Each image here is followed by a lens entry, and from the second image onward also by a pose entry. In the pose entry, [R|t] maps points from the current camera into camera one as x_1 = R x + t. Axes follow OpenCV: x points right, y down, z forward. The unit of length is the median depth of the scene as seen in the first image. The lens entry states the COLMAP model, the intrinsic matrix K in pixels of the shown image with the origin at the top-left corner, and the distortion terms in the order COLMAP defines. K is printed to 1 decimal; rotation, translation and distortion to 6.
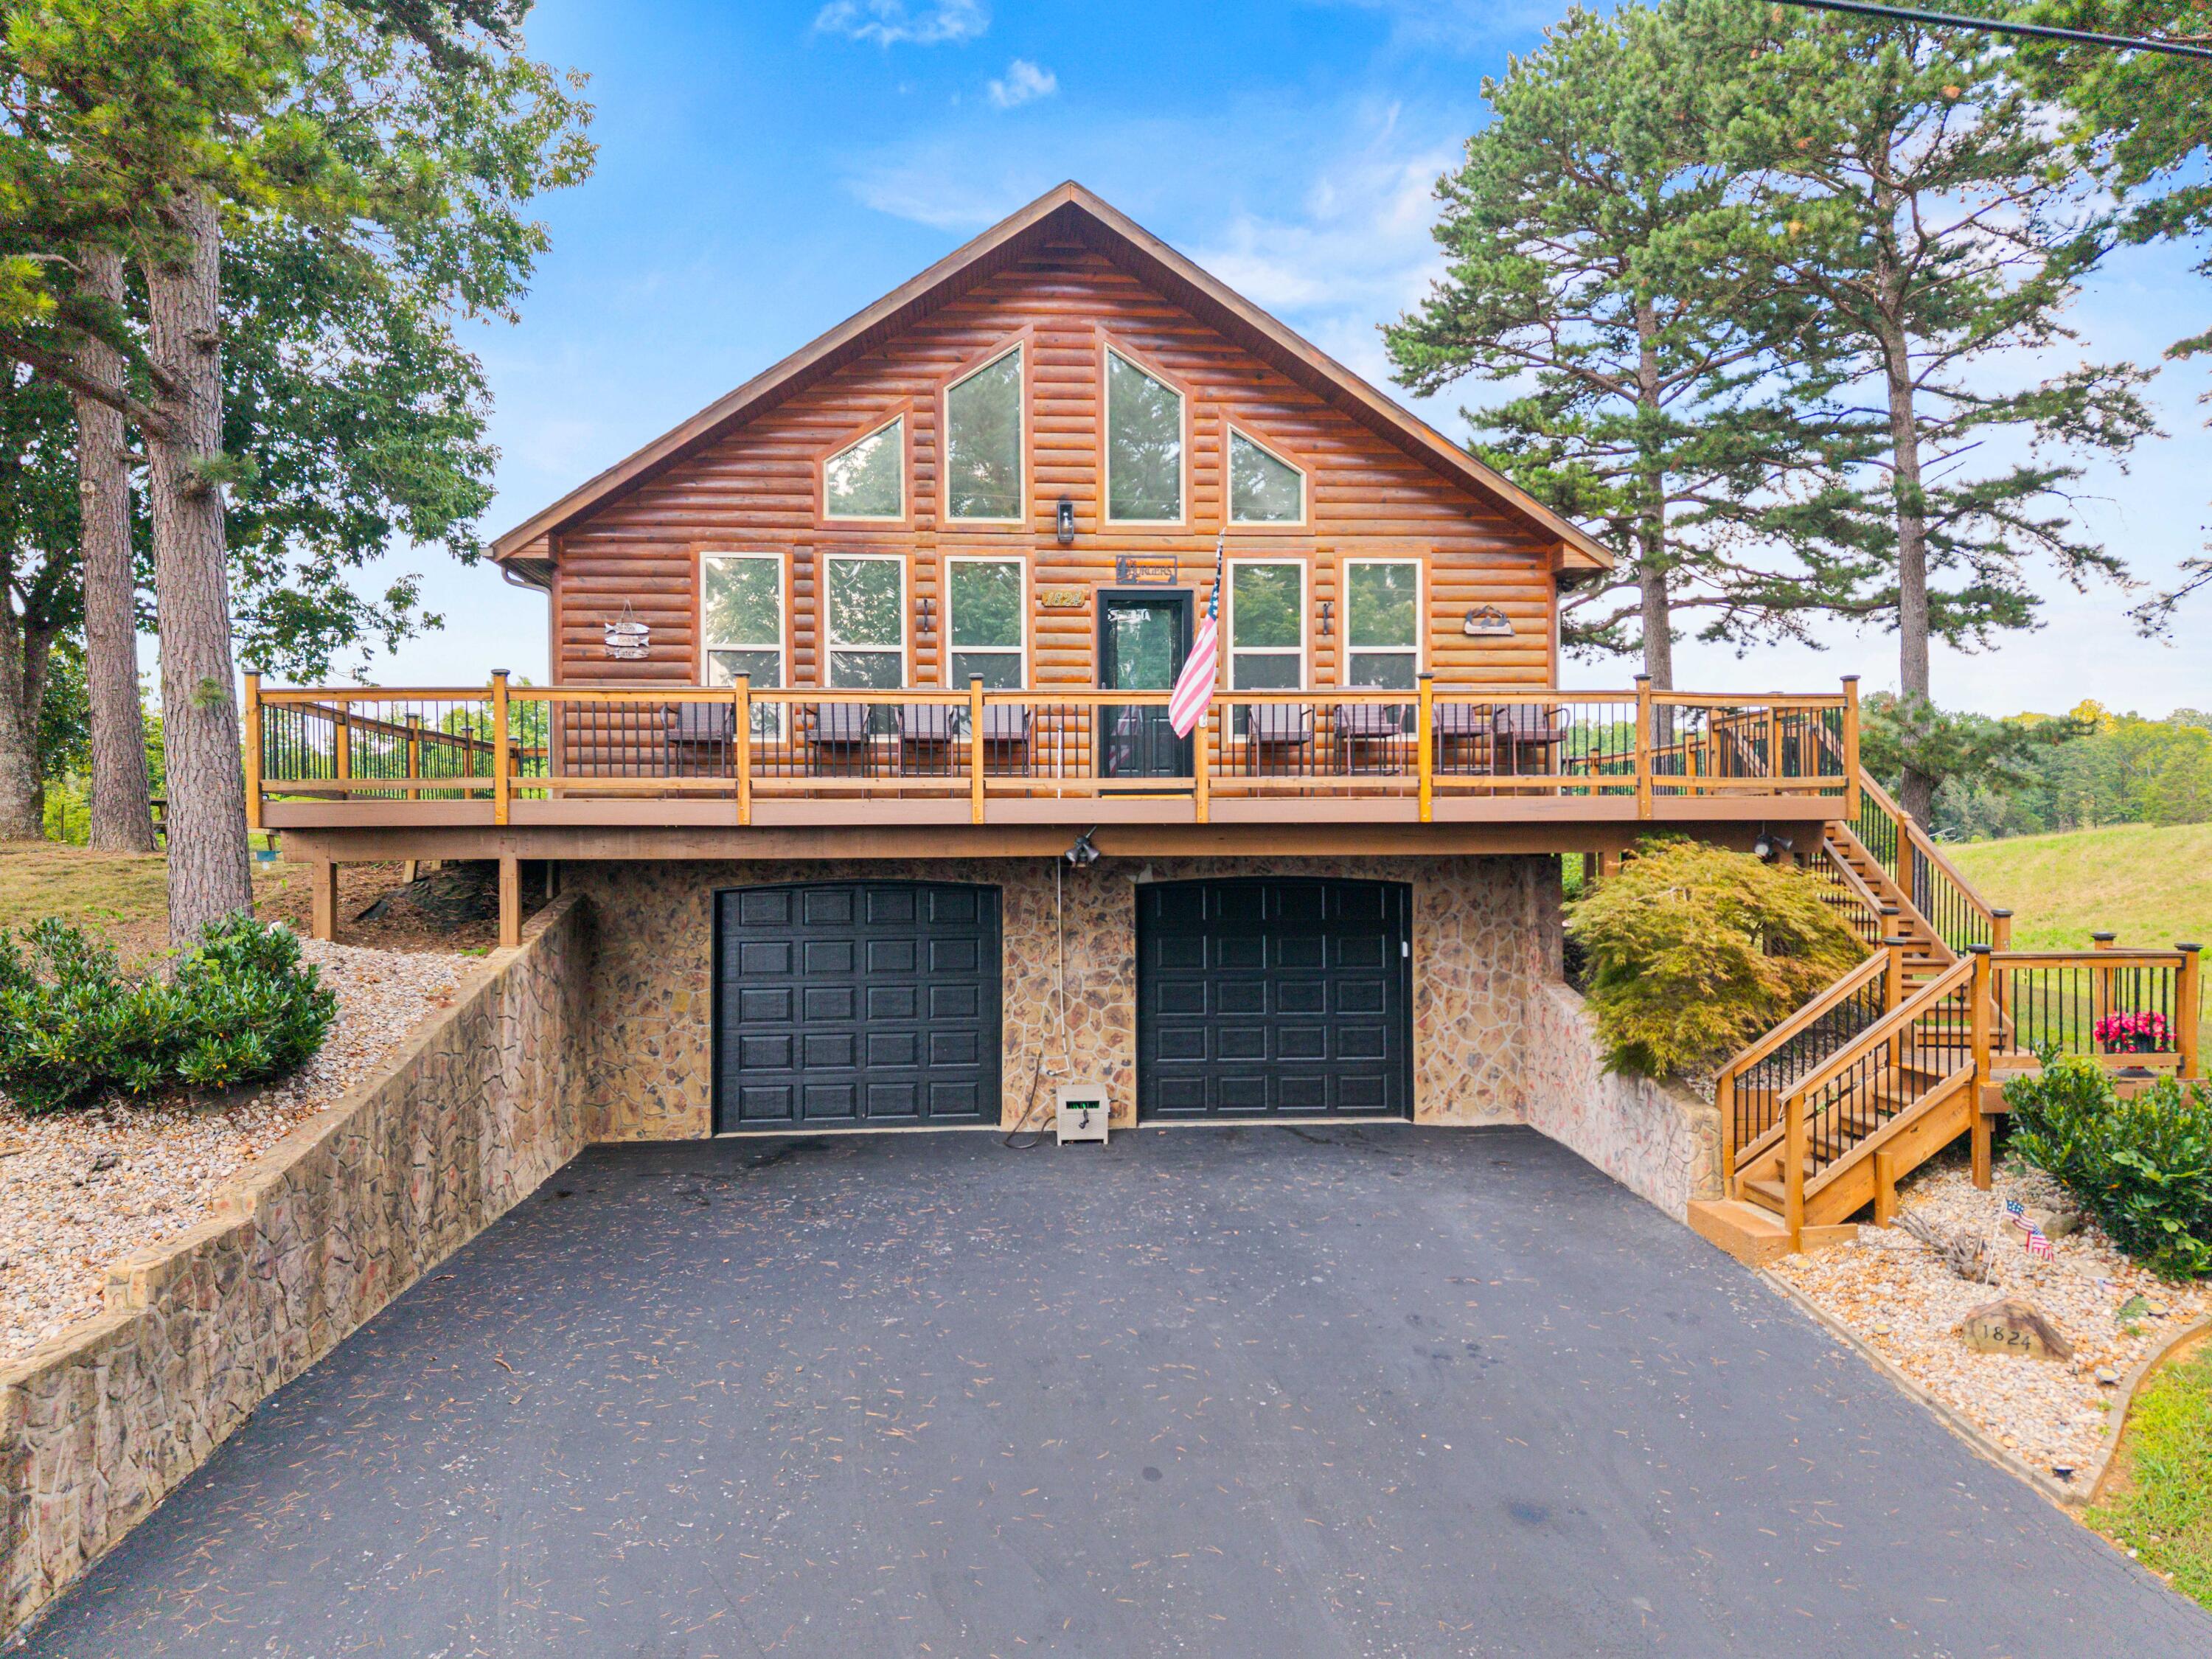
lens RADIAL K [[1528.1, 0, 1111.4], [0, 1528.1, 840.6], [0, 0, 1]] dist [0.039735, -0.048196]
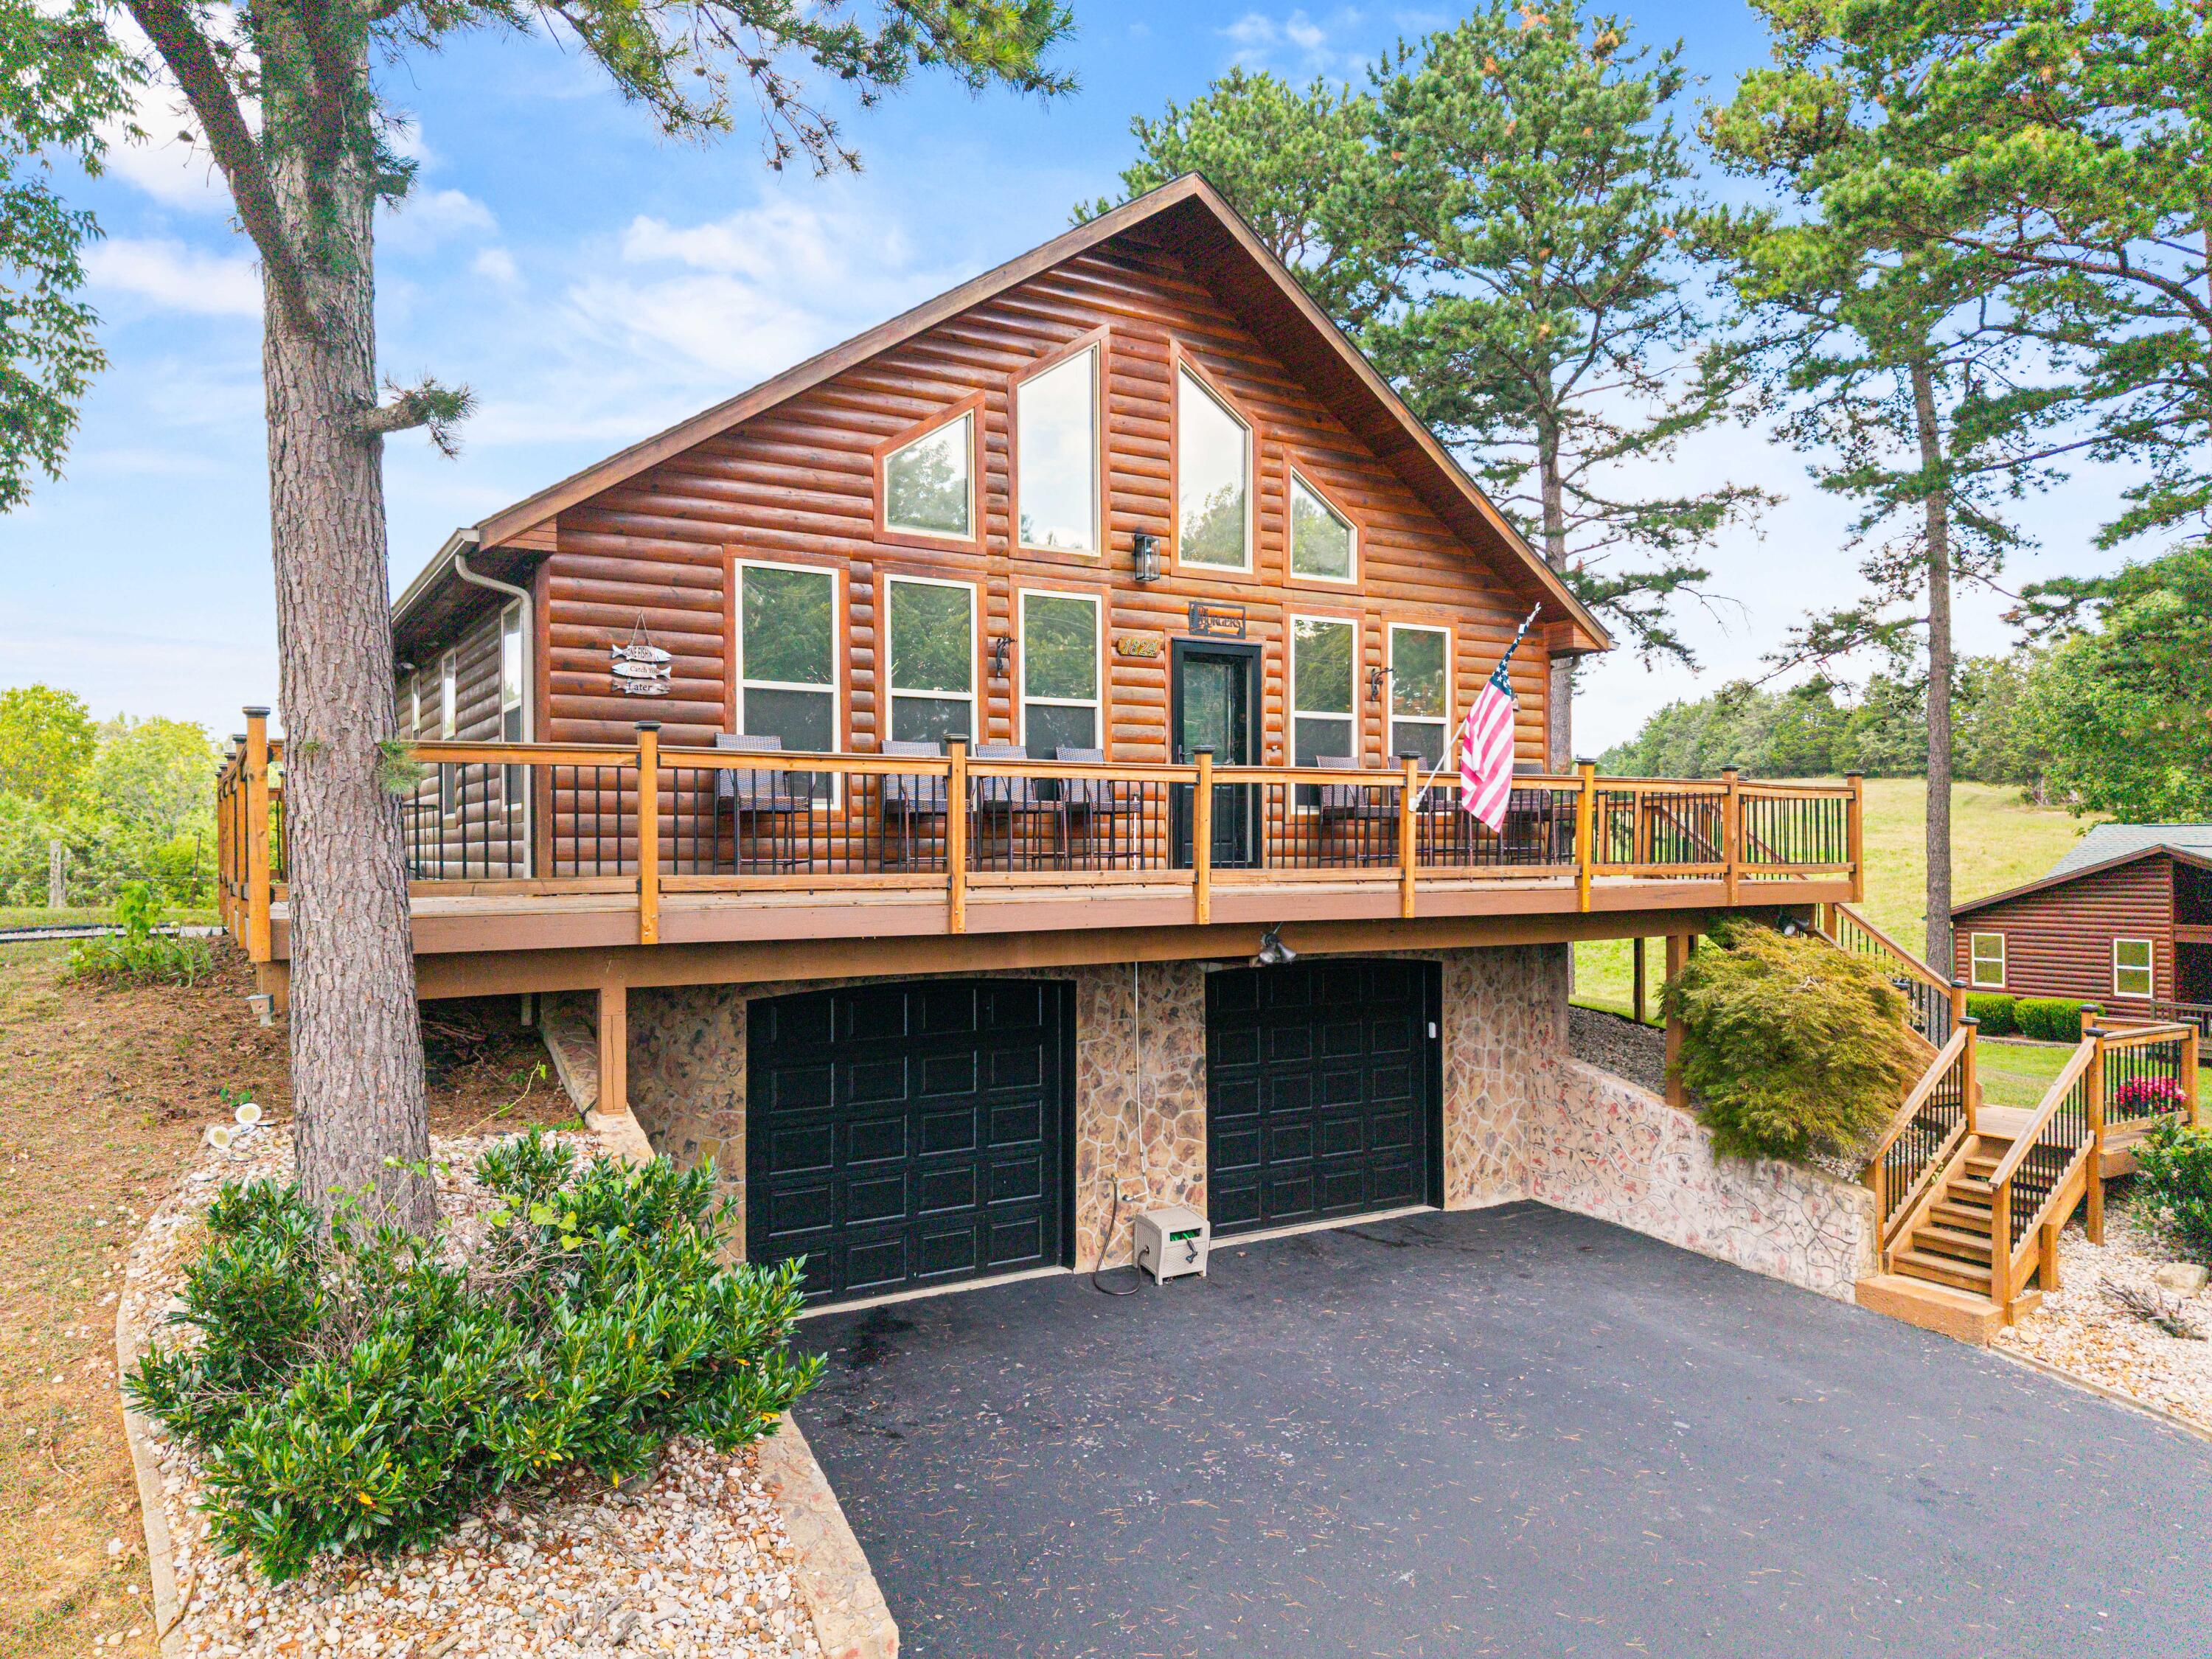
lens RADIAL K [[1528.6, 0, 1106.0], [0, 1528.6, 829.5], [0, 0, 1]] dist [0.023107, -0.005222]
pose [[0.890698, 0.008266, 0.454521, -0.441868], [-0.005280, 0.999955, -0.007839, -0.048114], [-0.454565, 0.004582, 0.890702, 0.238839]]
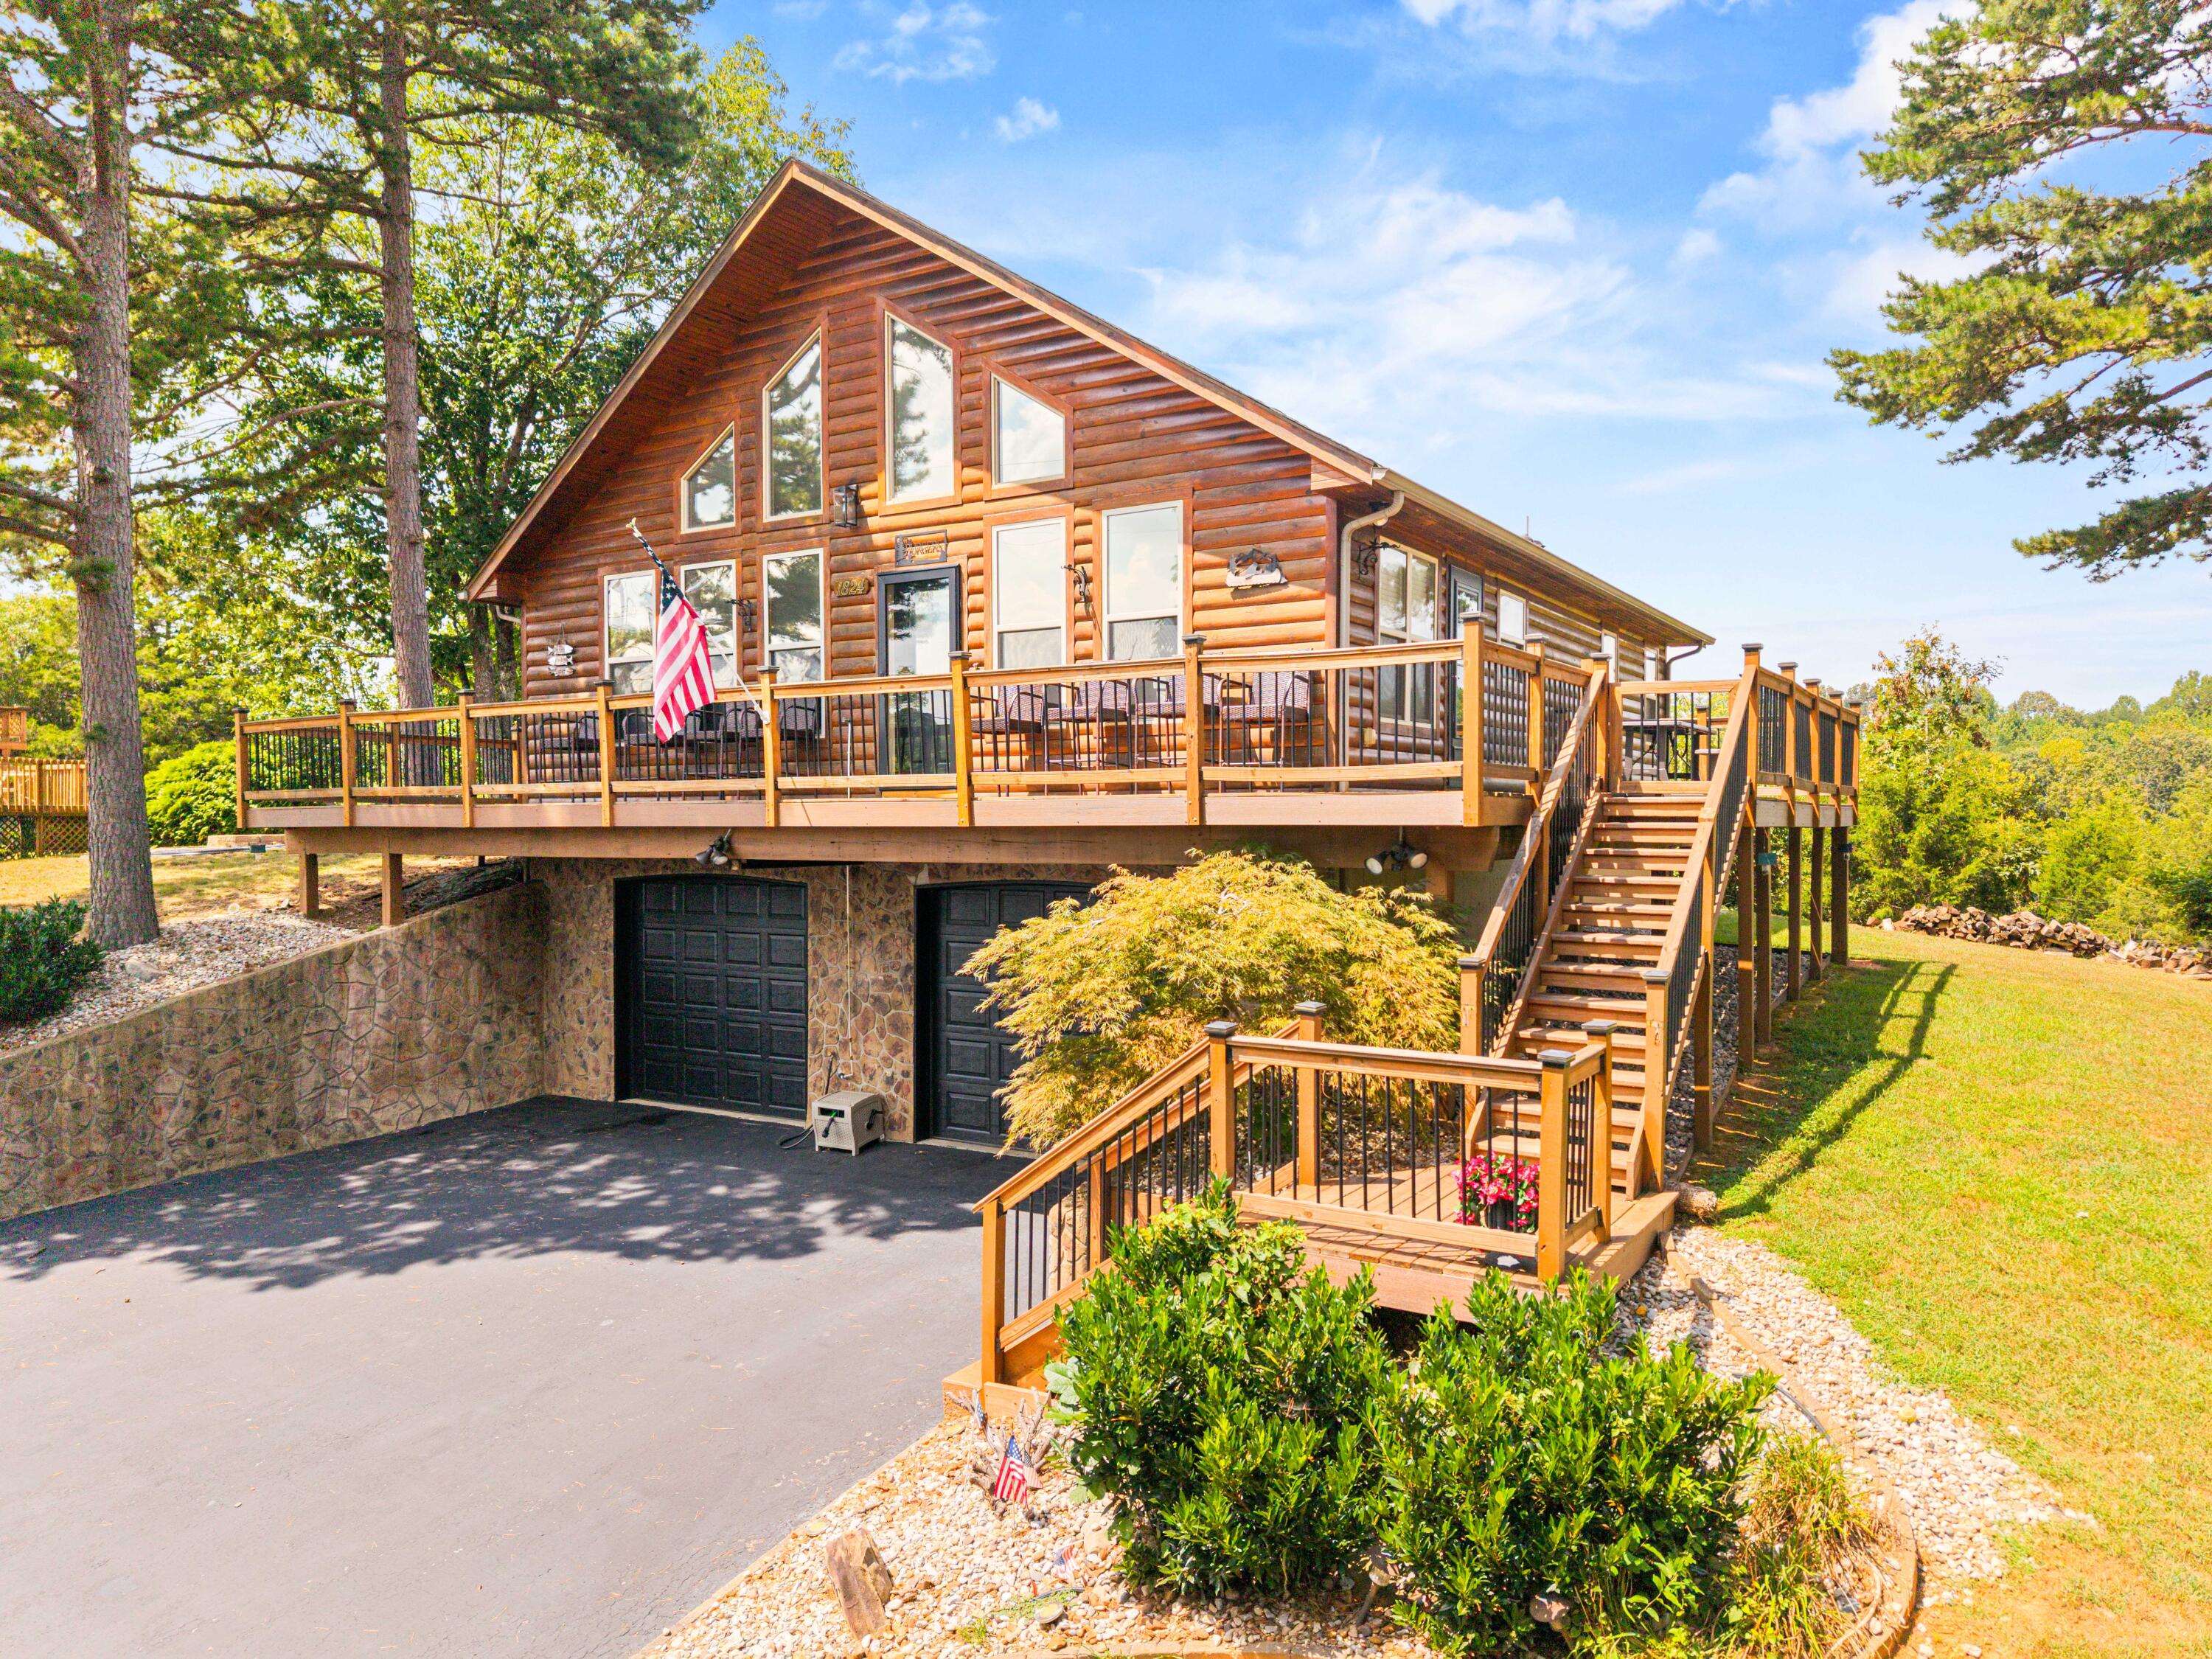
lens RADIAL K [[1501.0, 0, 1105.7], [0, 1501.0, 858.7], [0, 0, 1]] dist [-0.034516, -0.002409]
pose [[0.811519, 0.017484, -0.584064, 0.653435], [0.002454, 0.999441, 0.033328, -0.018570], [0.584321, -0.028480, 0.811023, 0.324382]]
